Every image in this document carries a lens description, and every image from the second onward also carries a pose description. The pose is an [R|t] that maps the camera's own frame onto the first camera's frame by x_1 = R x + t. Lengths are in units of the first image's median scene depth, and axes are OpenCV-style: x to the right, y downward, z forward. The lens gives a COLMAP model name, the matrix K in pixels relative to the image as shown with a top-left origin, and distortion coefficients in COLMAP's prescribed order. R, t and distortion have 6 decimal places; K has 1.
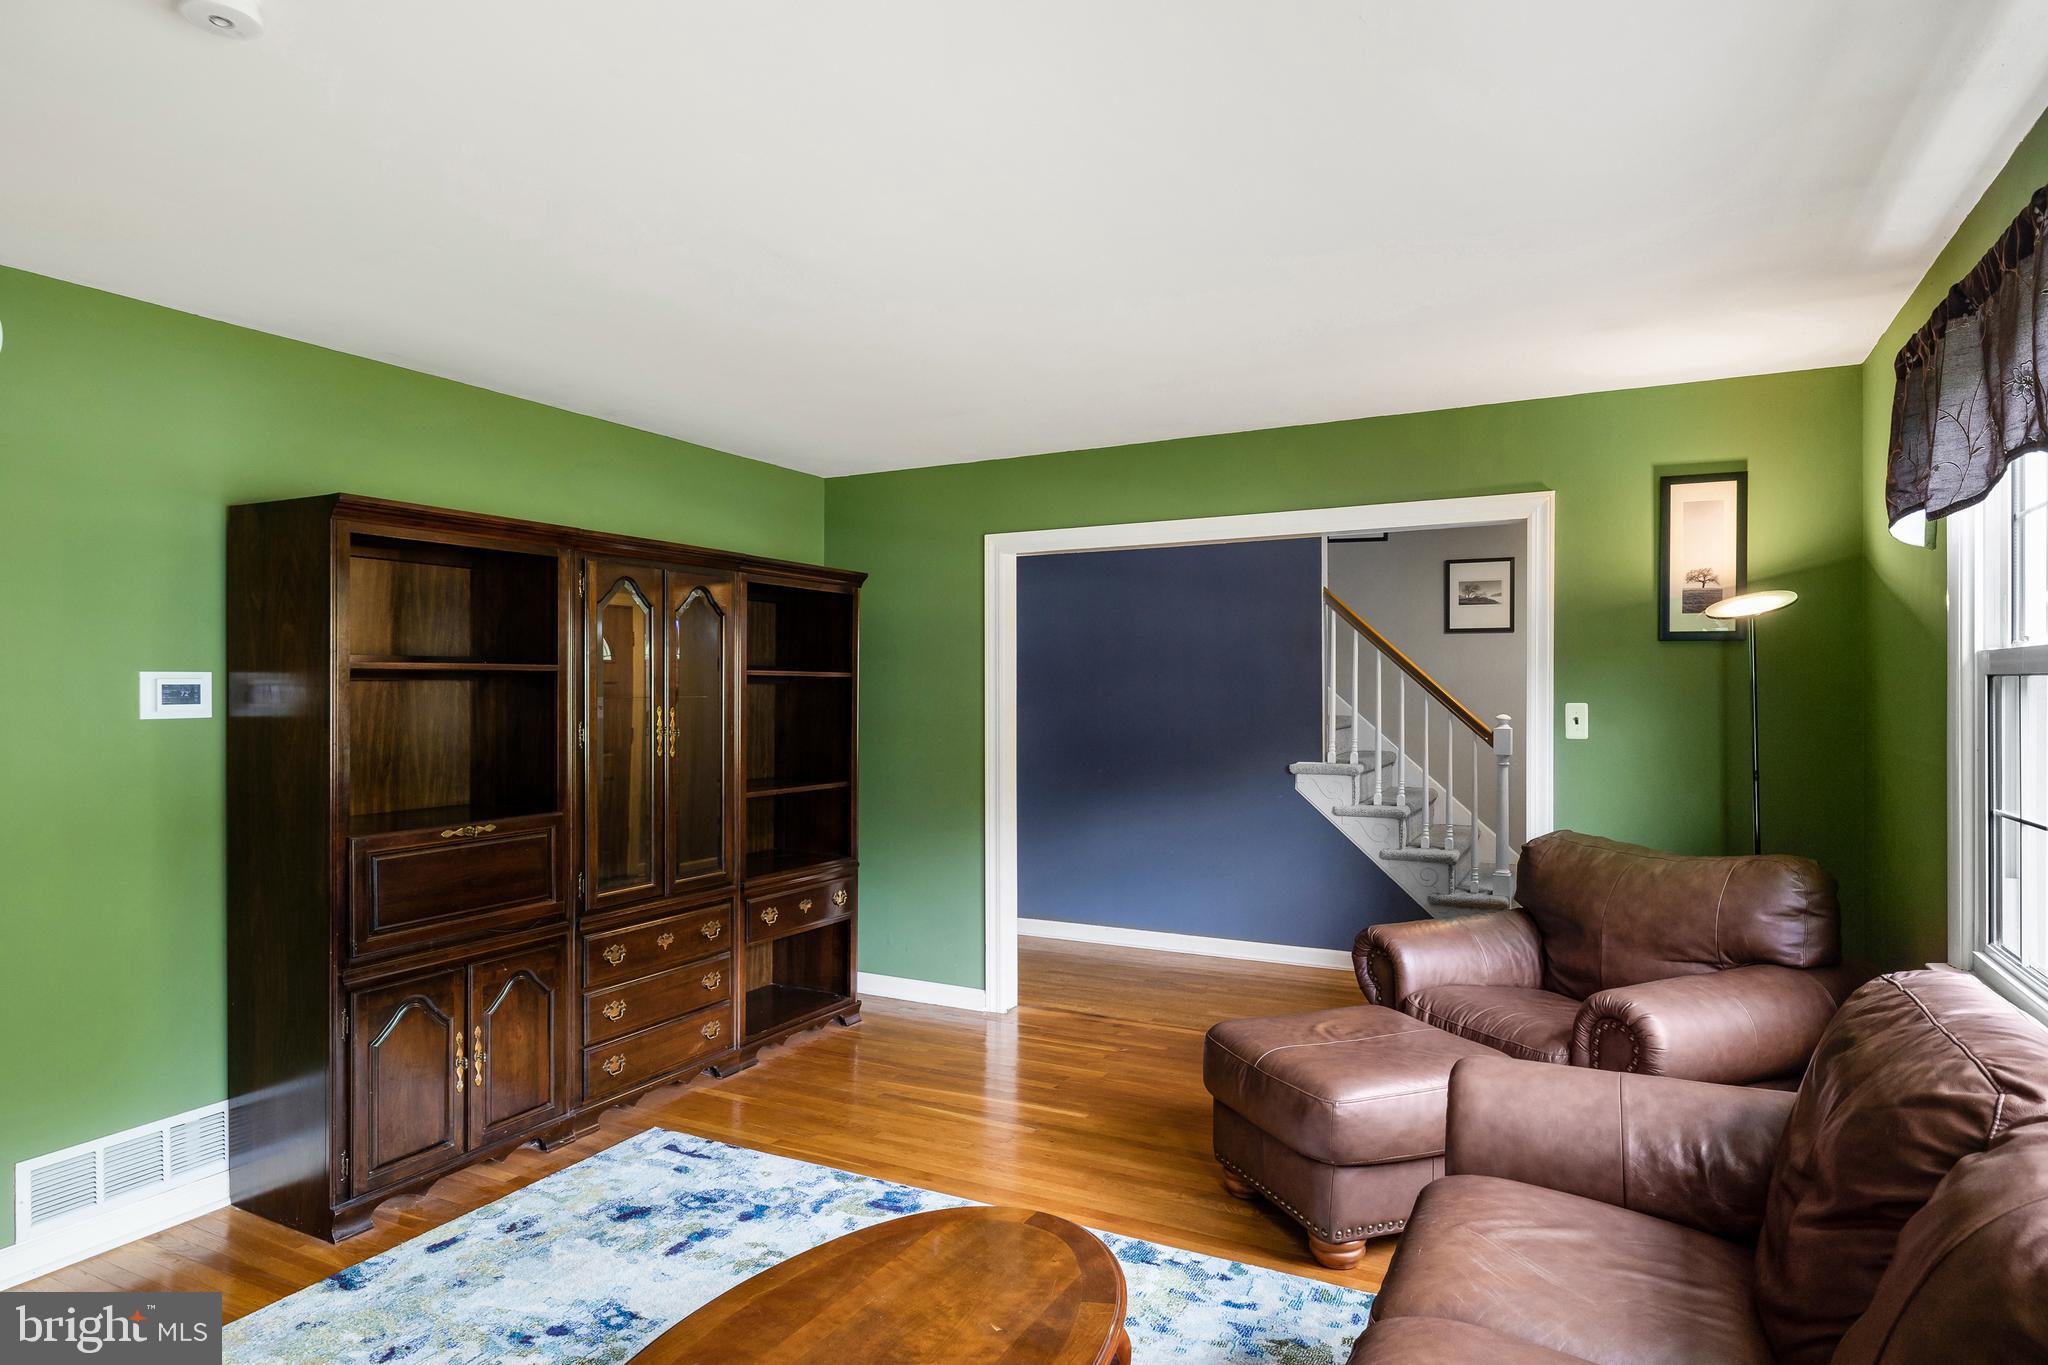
lens RADIAL K [[1164.9, 0, 1018.1], [0, 1164.9, 674.7], [0, 0, 1]] dist [0.008363, 0.000509]
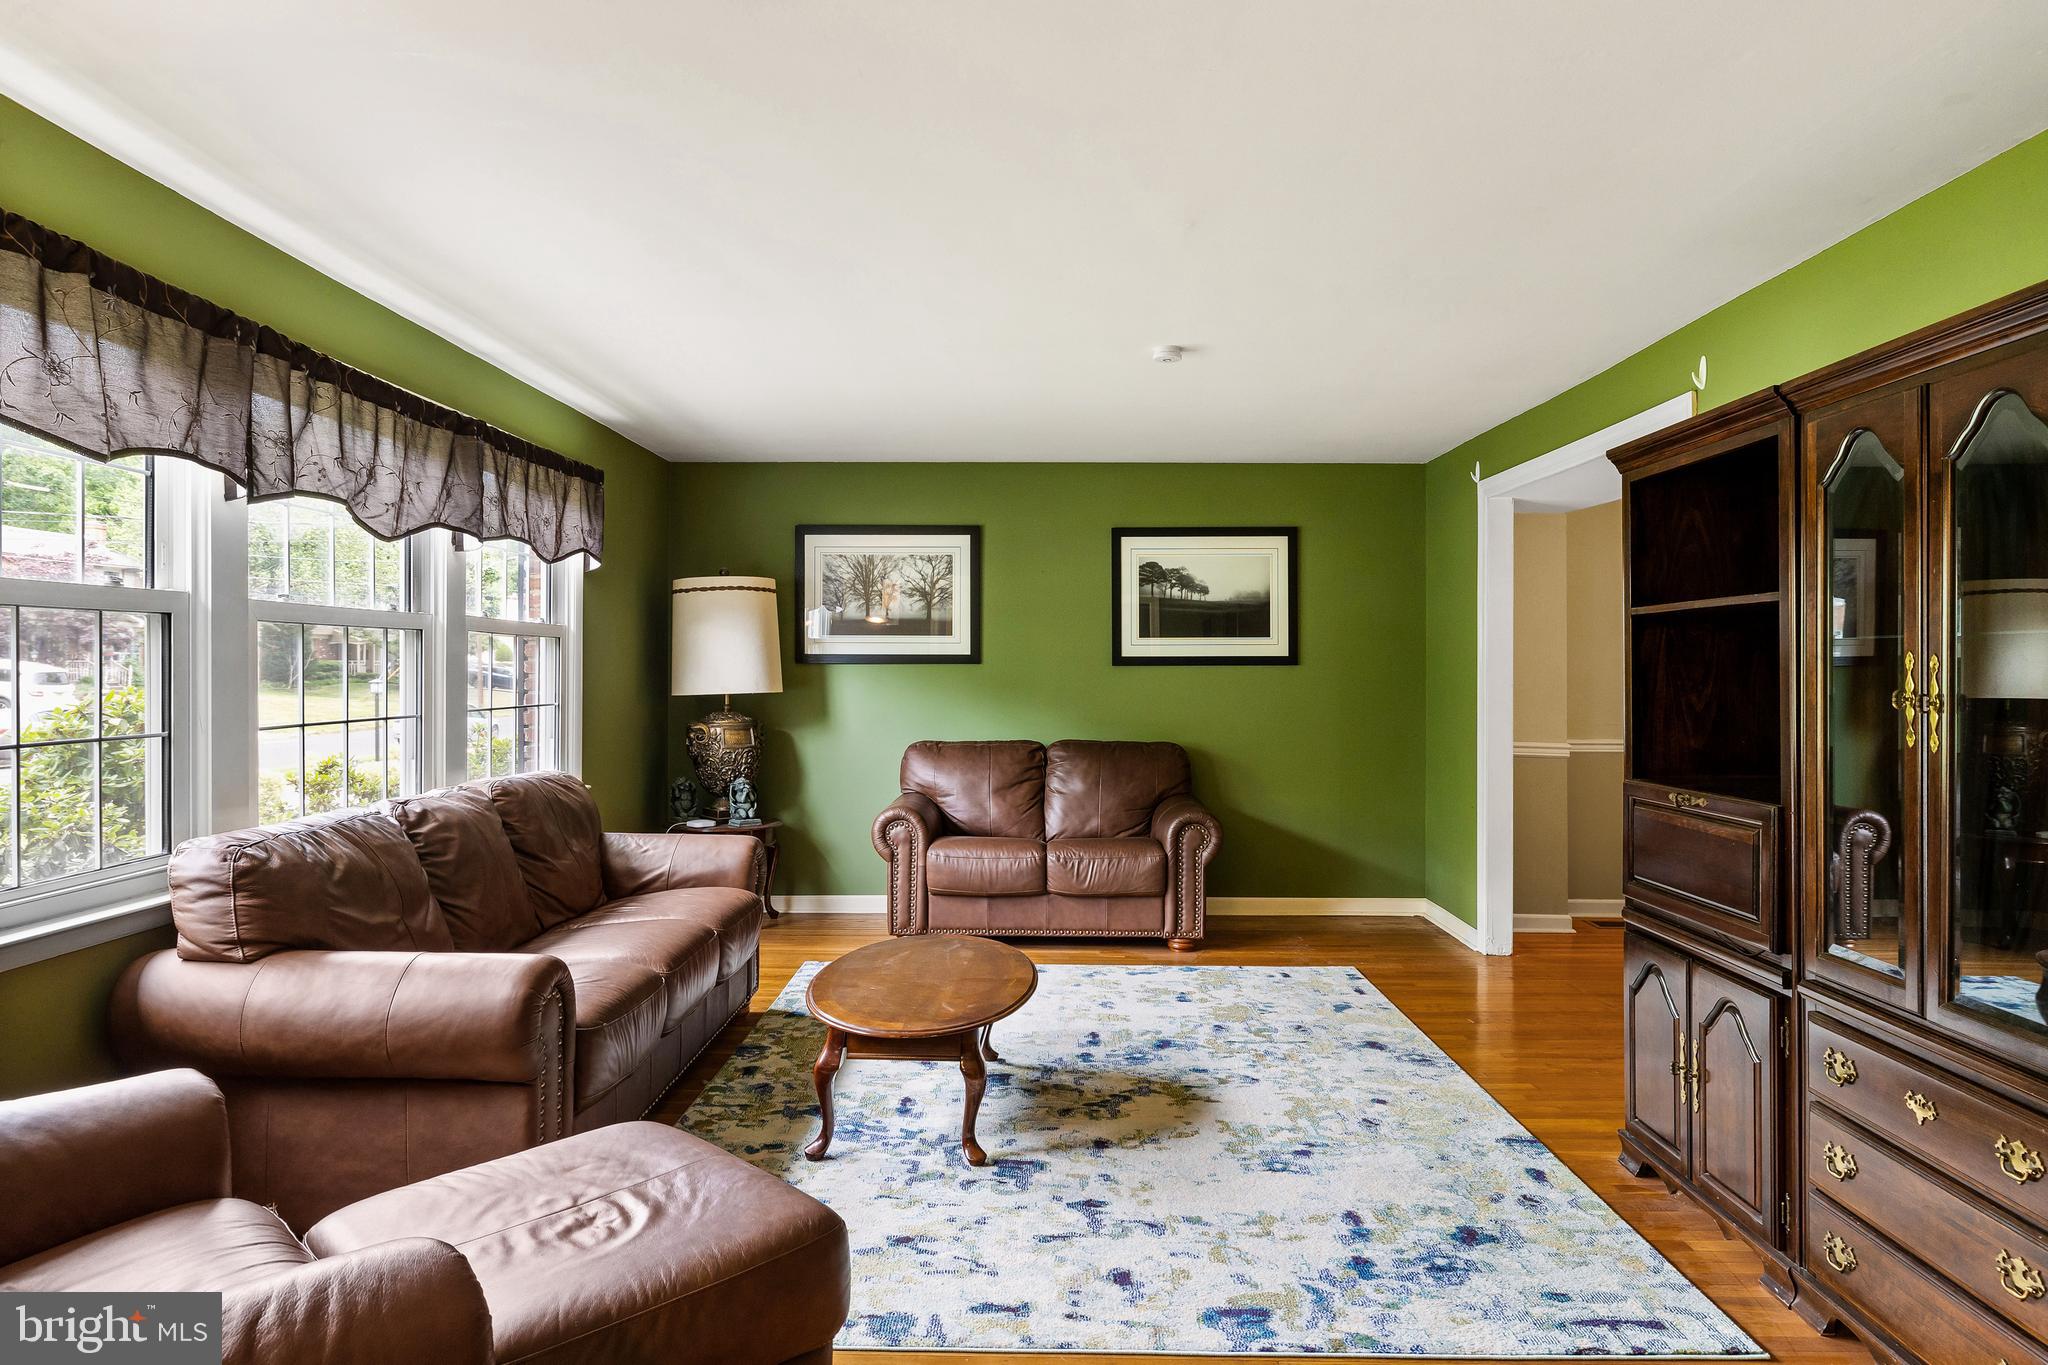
lens RADIAL K [[1206.7, 0, 1041.7], [0, 1206.7, 674.4], [0, 0, 1]] dist [-0.003523, -0.000170]
pose [[-0.884676, 0.000685, -0.466206, 0.296738], [0.003334, 0.999983, -0.004858, 0.039367], [0.466194, -0.005852, -0.884663, 1.332194]]
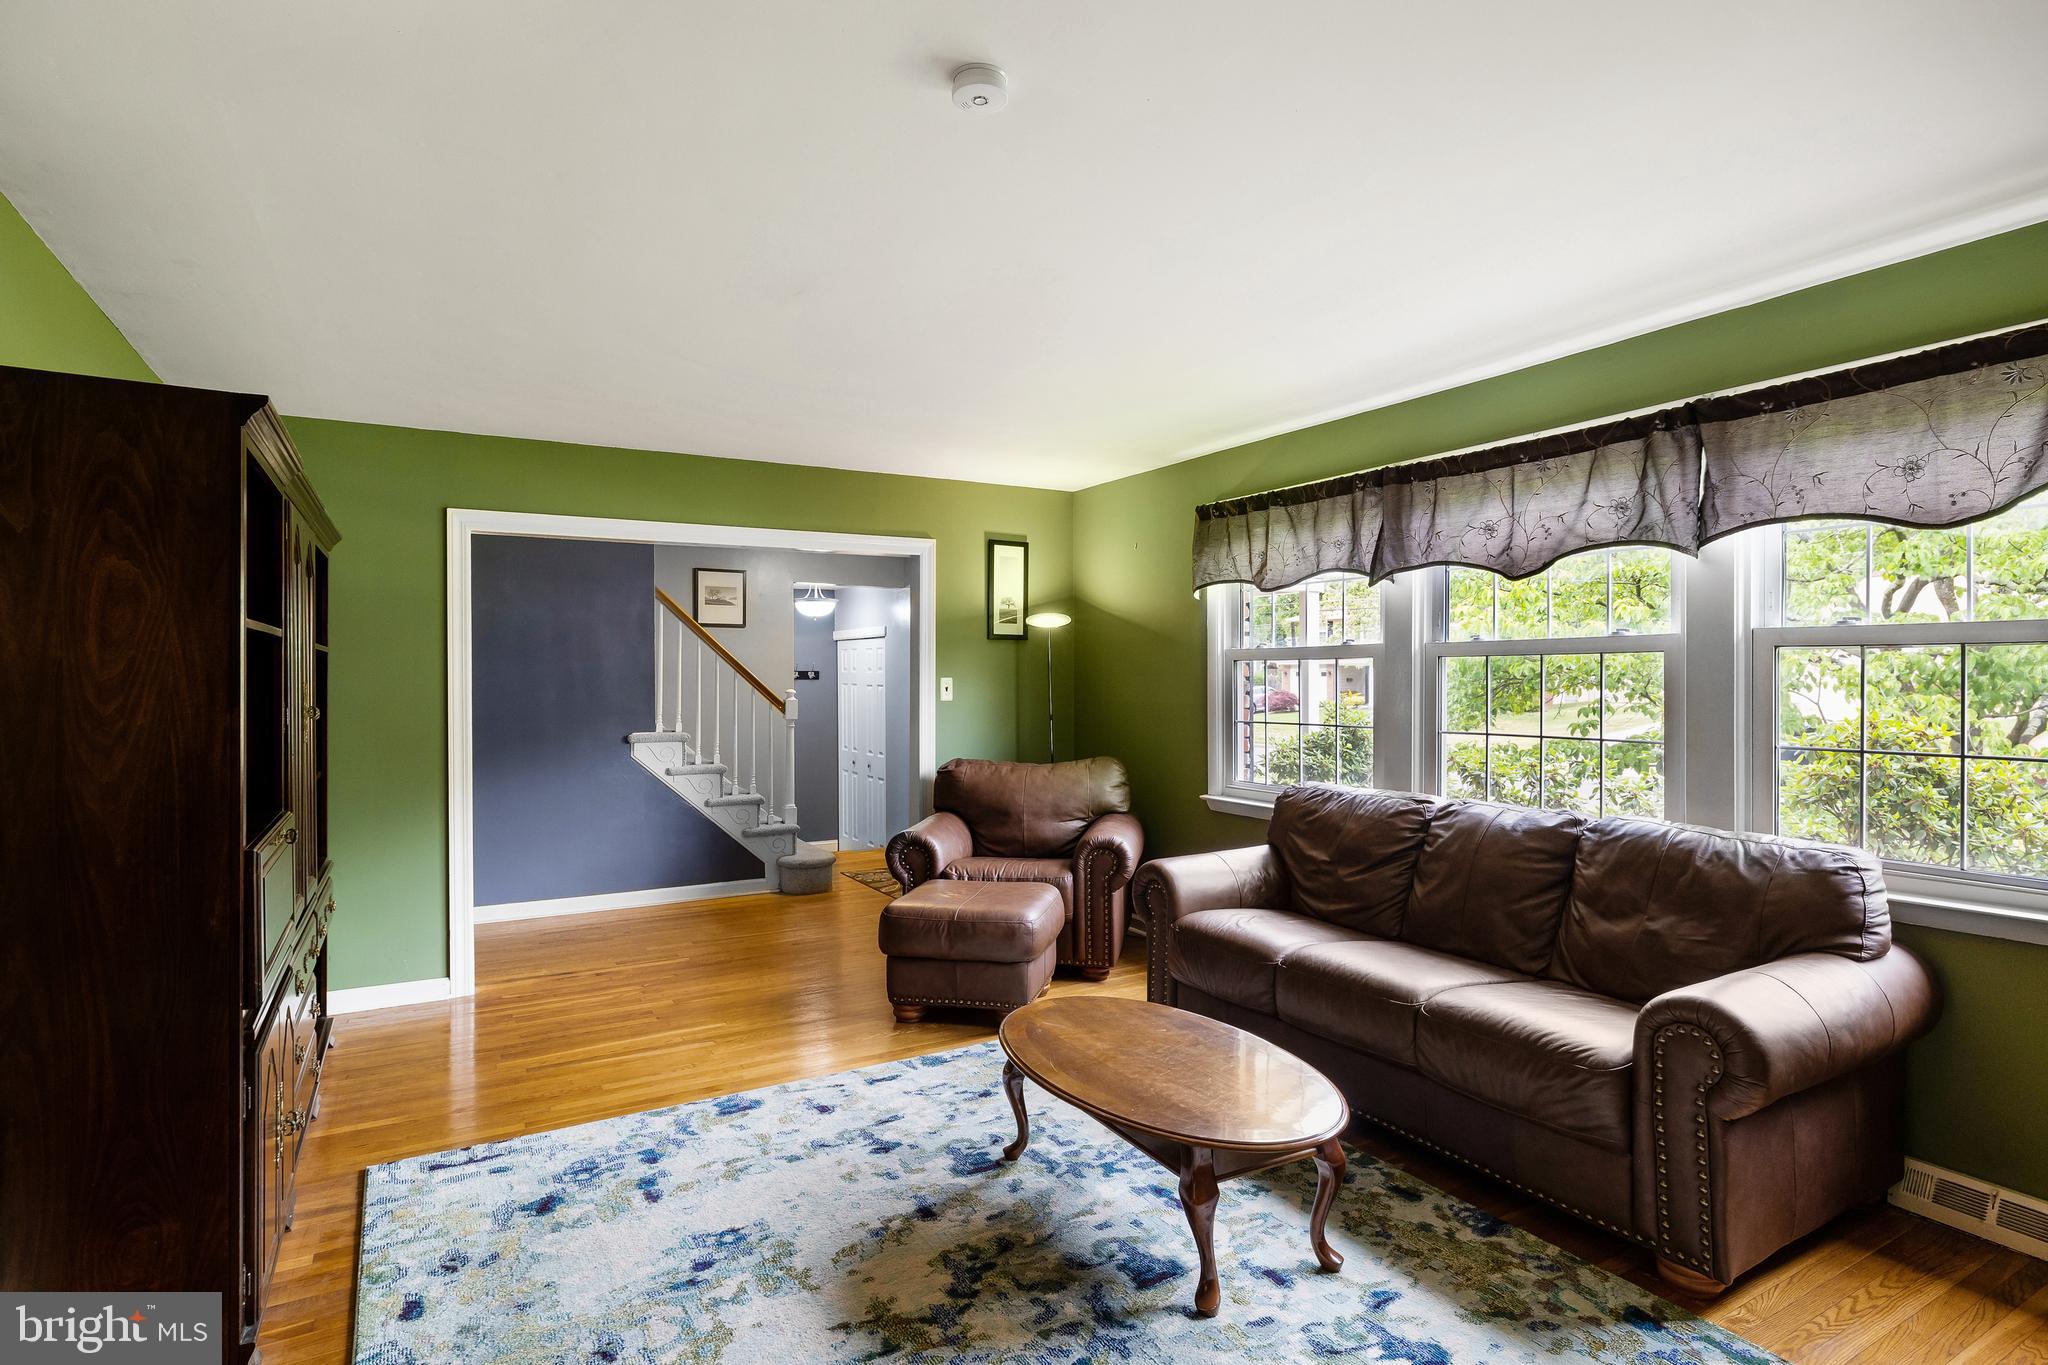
lens RADIAL K [[1061.5, 0, 1024.9], [0, 1061.5, 685.3], [0, 0, 1]] dist [-0.002525, 0.000175]
pose [[0.530171, -0.006944, 0.847862, -0.694785], [-0.008306, 0.999876, 0.013383, 0.015262], [-0.847850, -0.014138, 0.530048, 0.169431]]
